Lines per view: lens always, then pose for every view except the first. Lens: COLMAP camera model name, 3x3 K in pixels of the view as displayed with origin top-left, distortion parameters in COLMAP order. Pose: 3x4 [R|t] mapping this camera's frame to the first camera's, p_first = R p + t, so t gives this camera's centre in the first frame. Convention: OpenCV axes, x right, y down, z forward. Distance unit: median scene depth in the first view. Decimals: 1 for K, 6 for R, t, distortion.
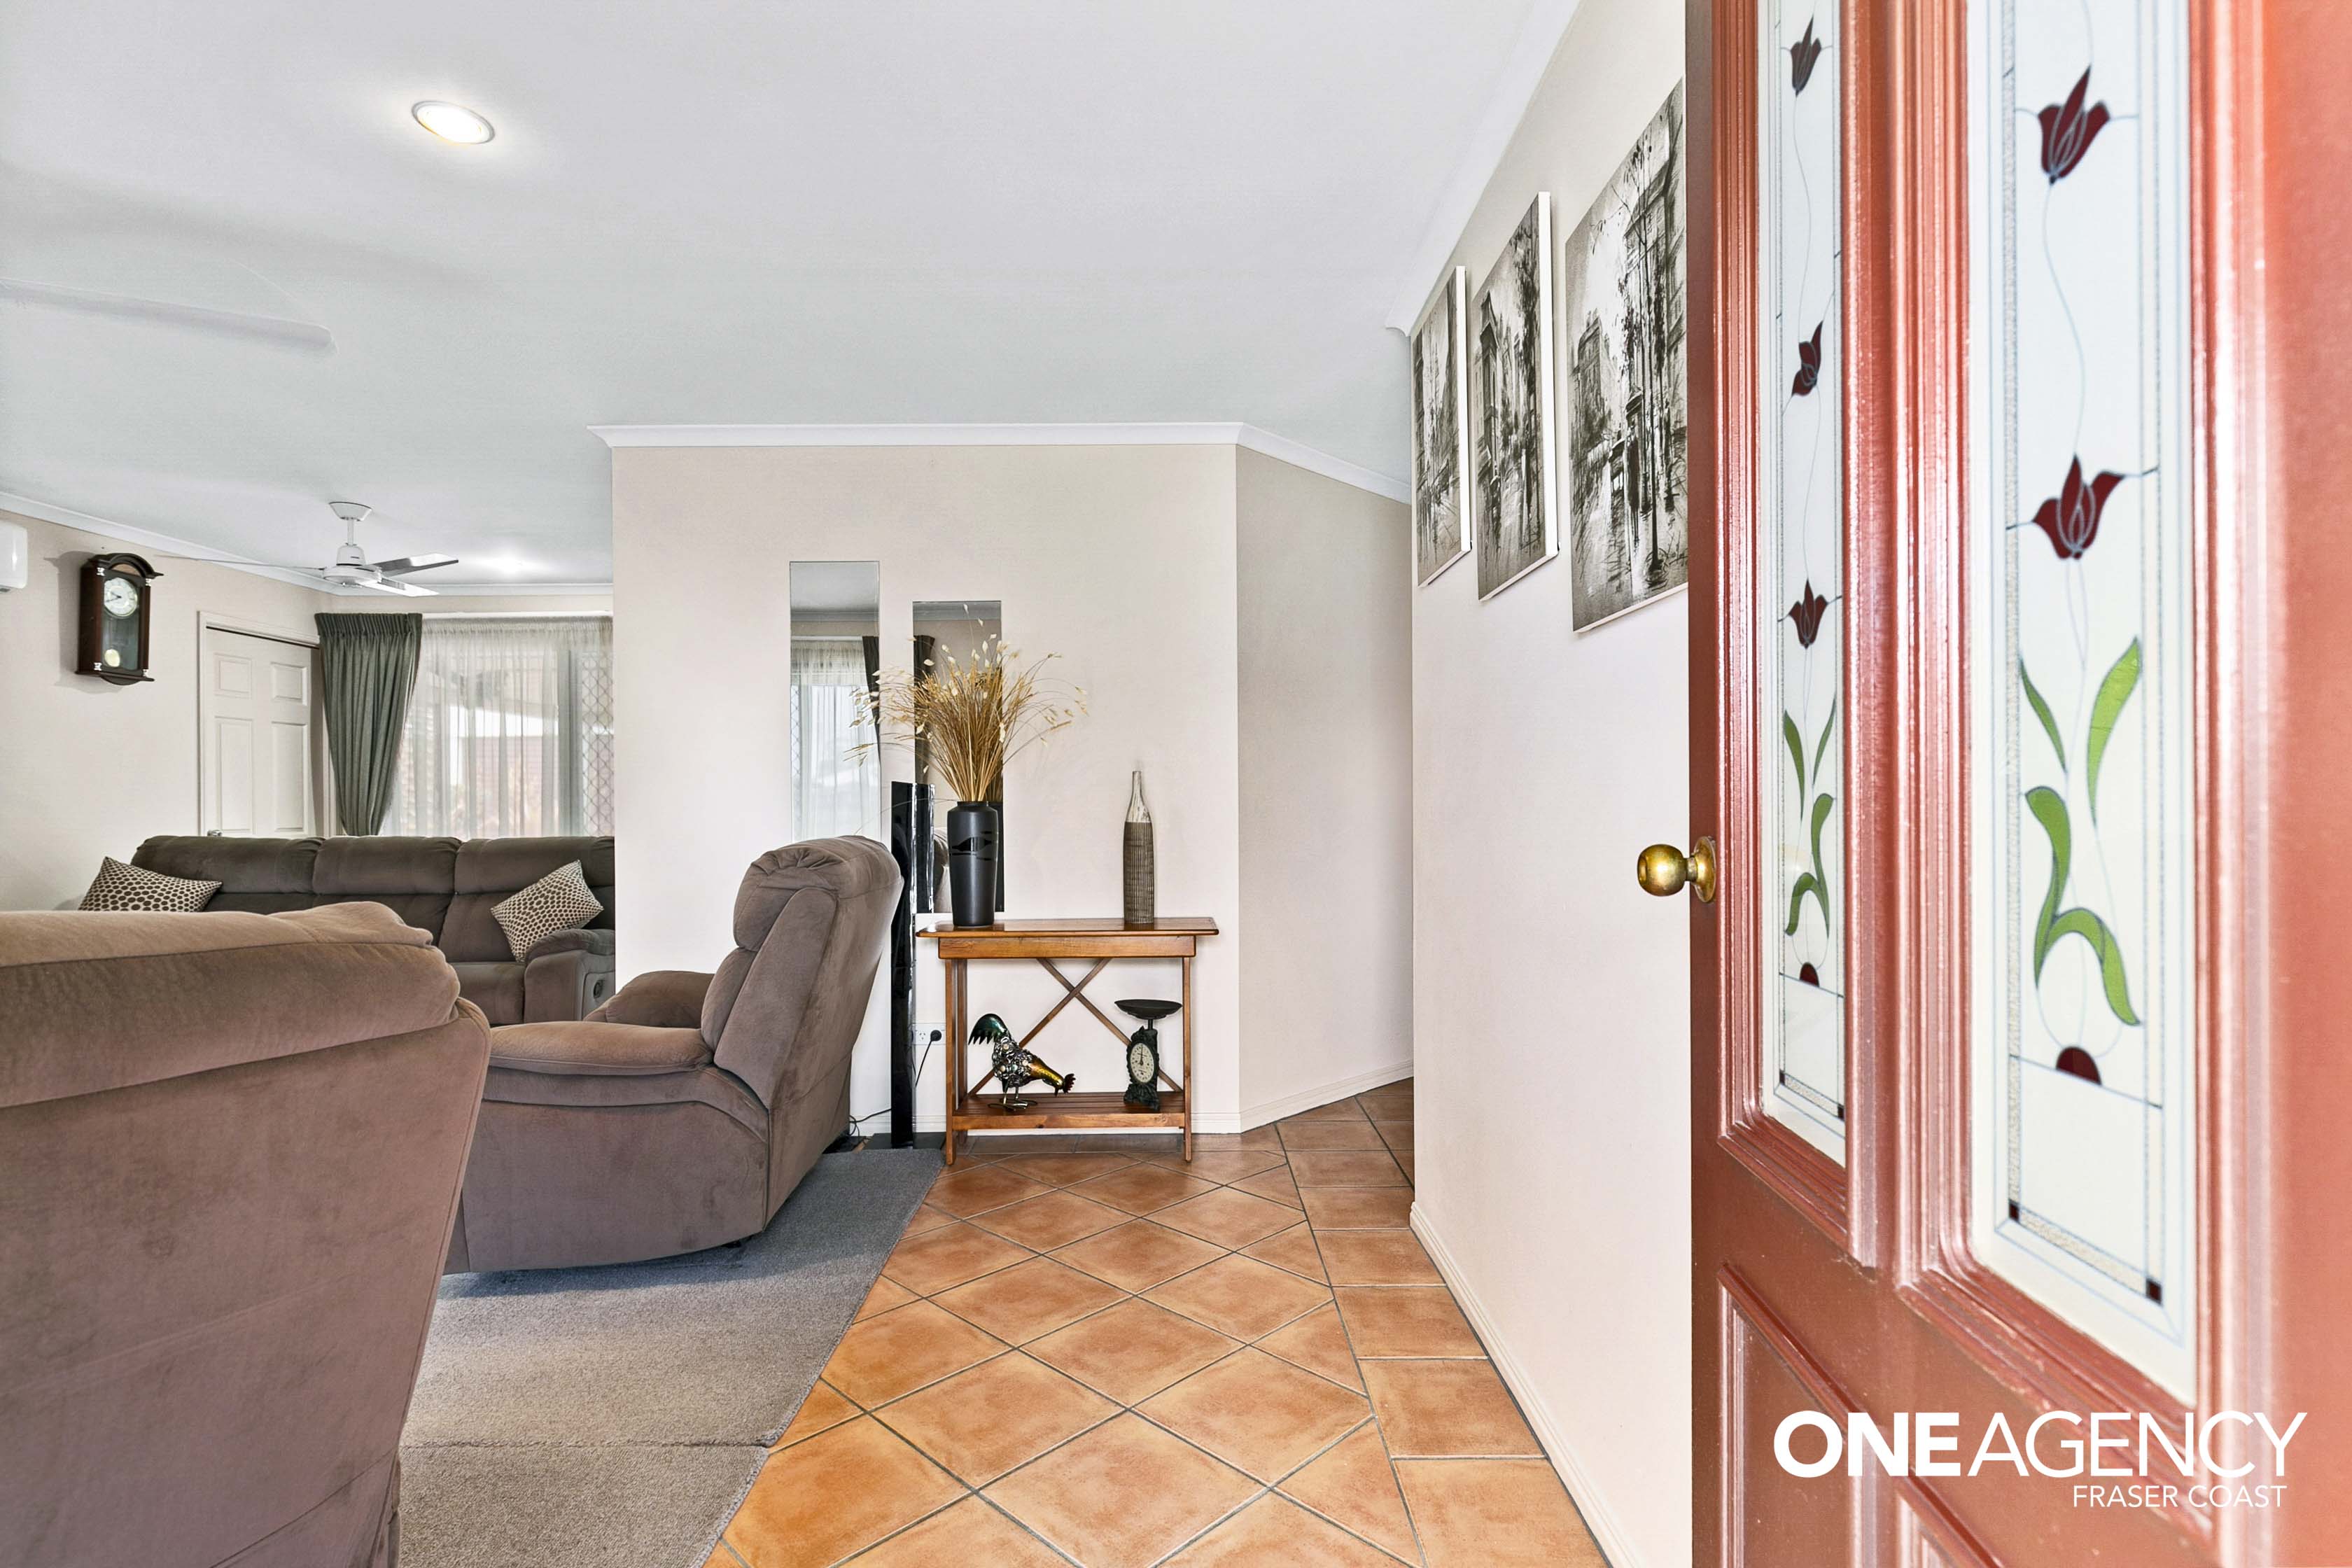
lens RADIAL K [[1130.8, 0, 1178.3], [0, 1130.8, 813.1], [0, 0, 1]] dist [-0.002455, -0.000757]
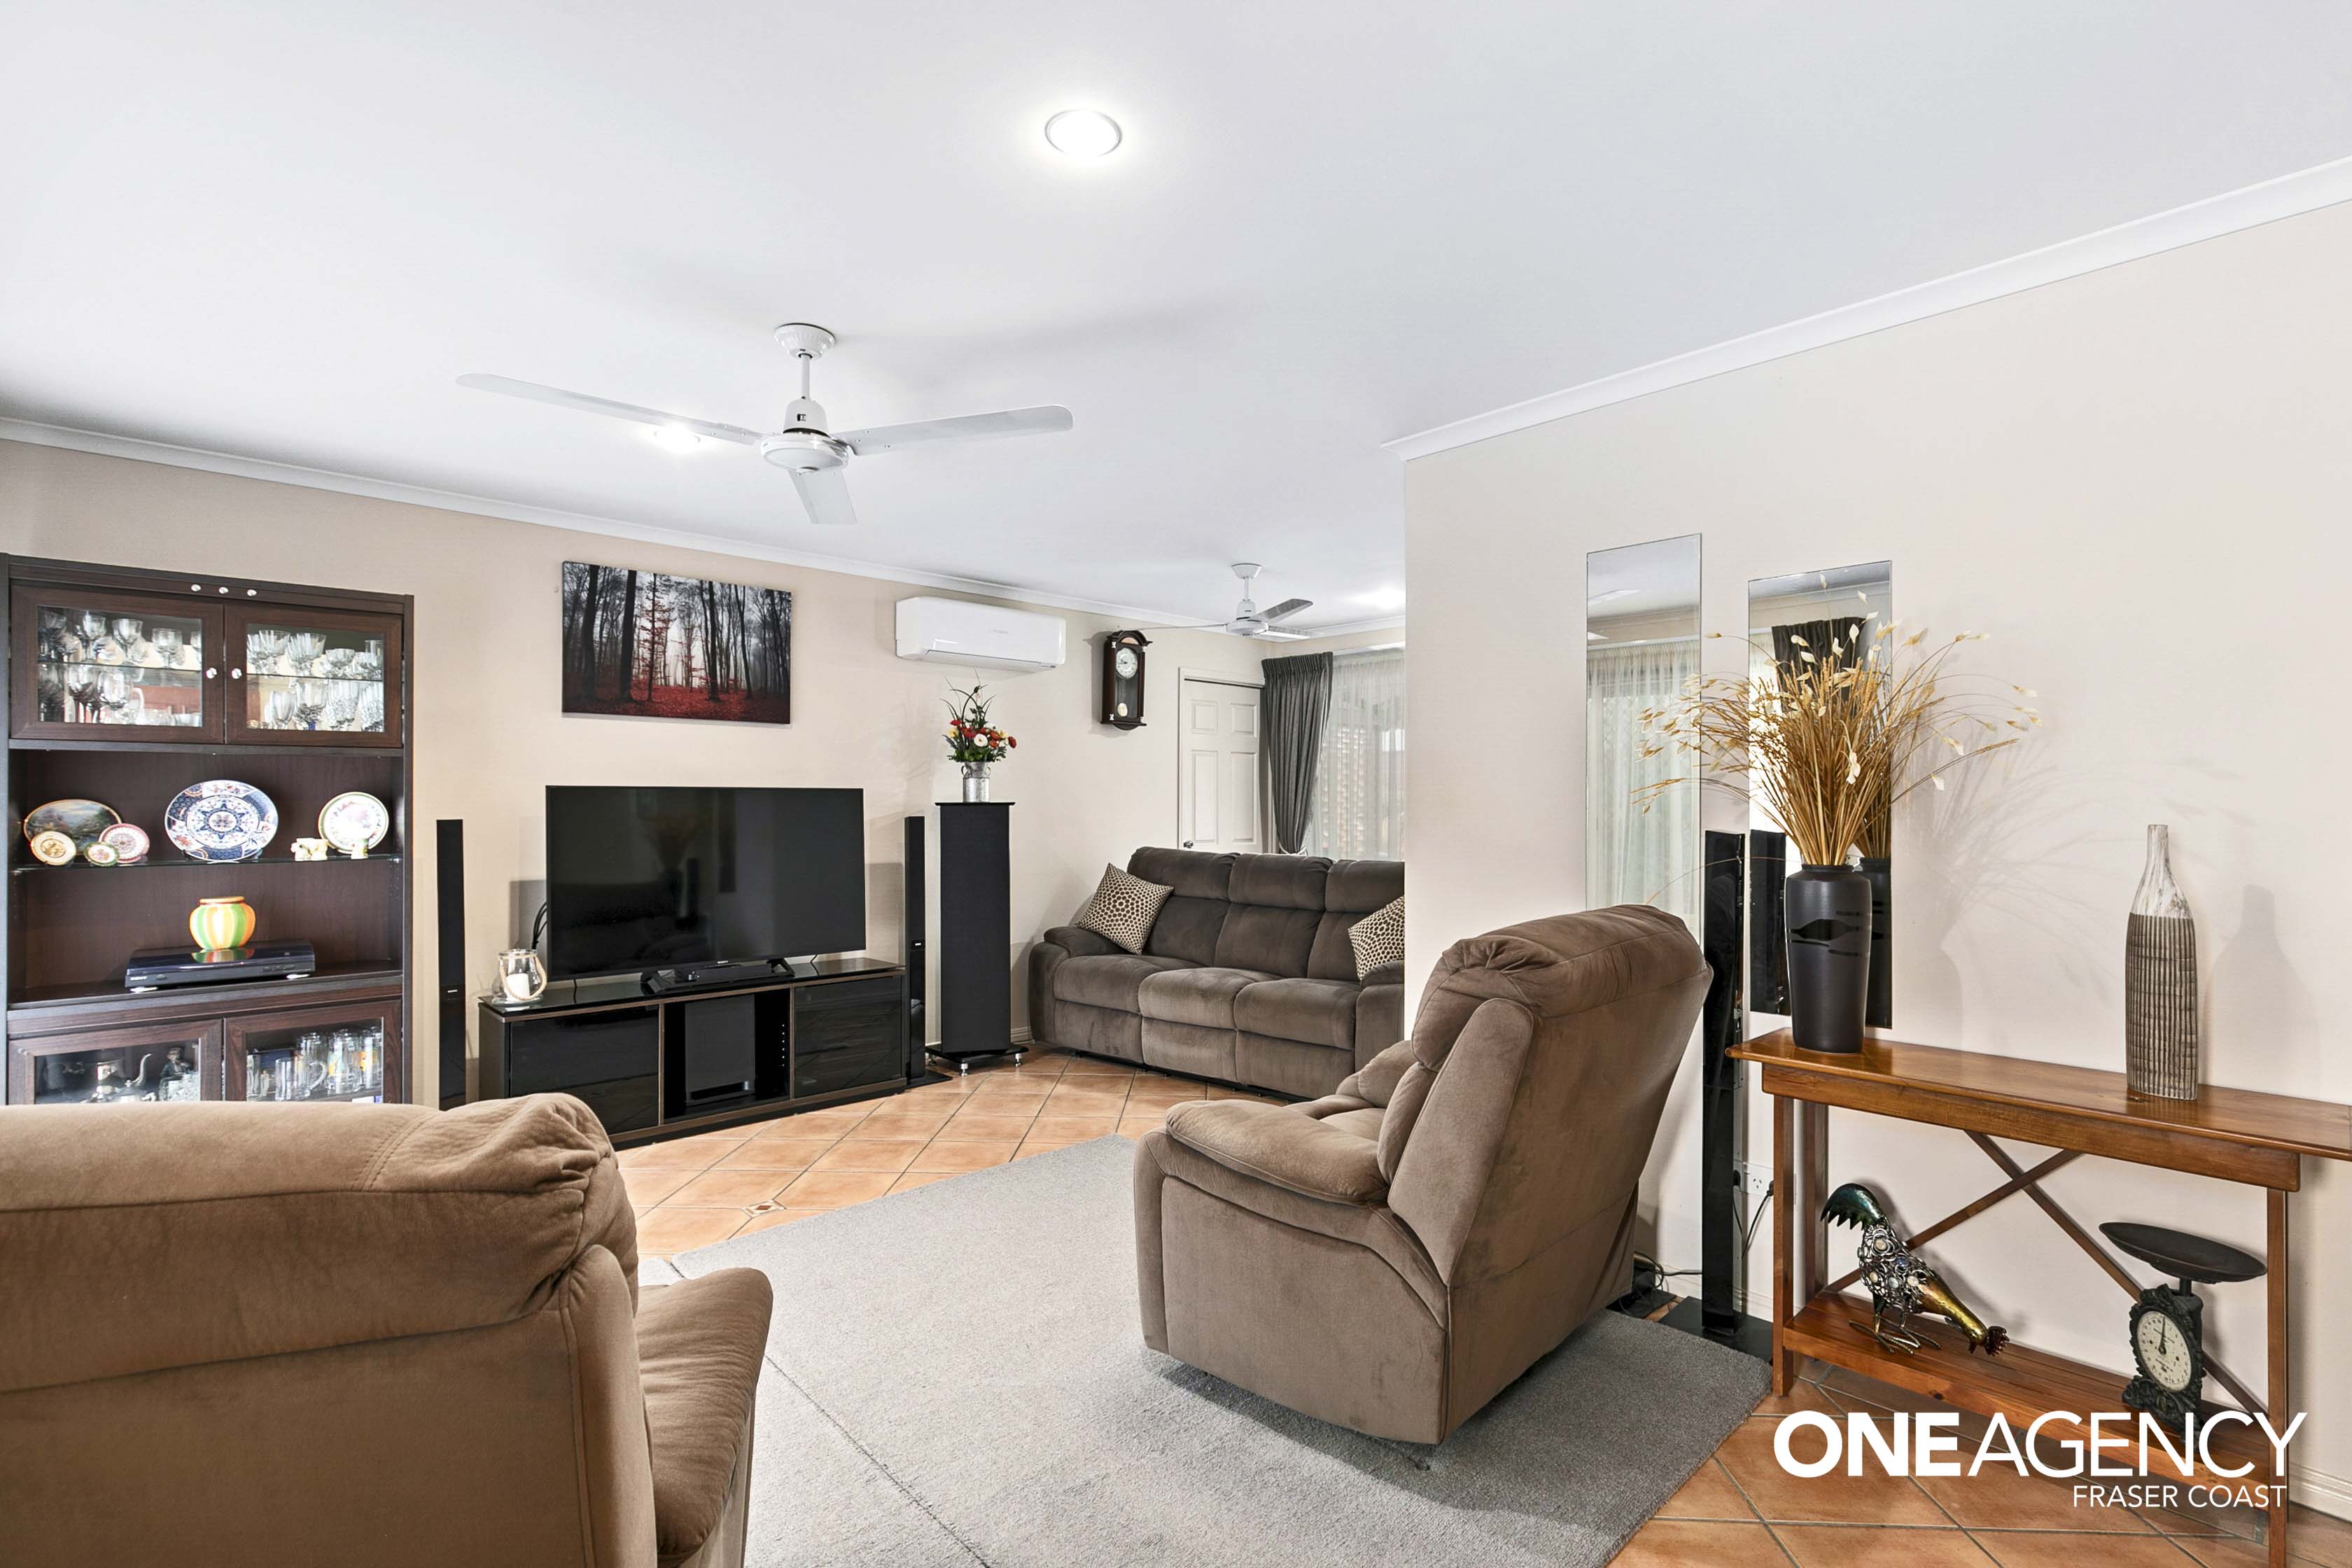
lens RADIAL K [[1068.0, 0, 1184.3], [0, 1068.0, 797.1], [0, 0, 1]] dist [0.000210, 0.000271]
pose [[0.668029, 0.005397, -0.744116, 0.033871], [-0.010297, 0.999945, -0.001991, -0.042571], [0.744064, 0.008992, 0.668047, 0.277753]]
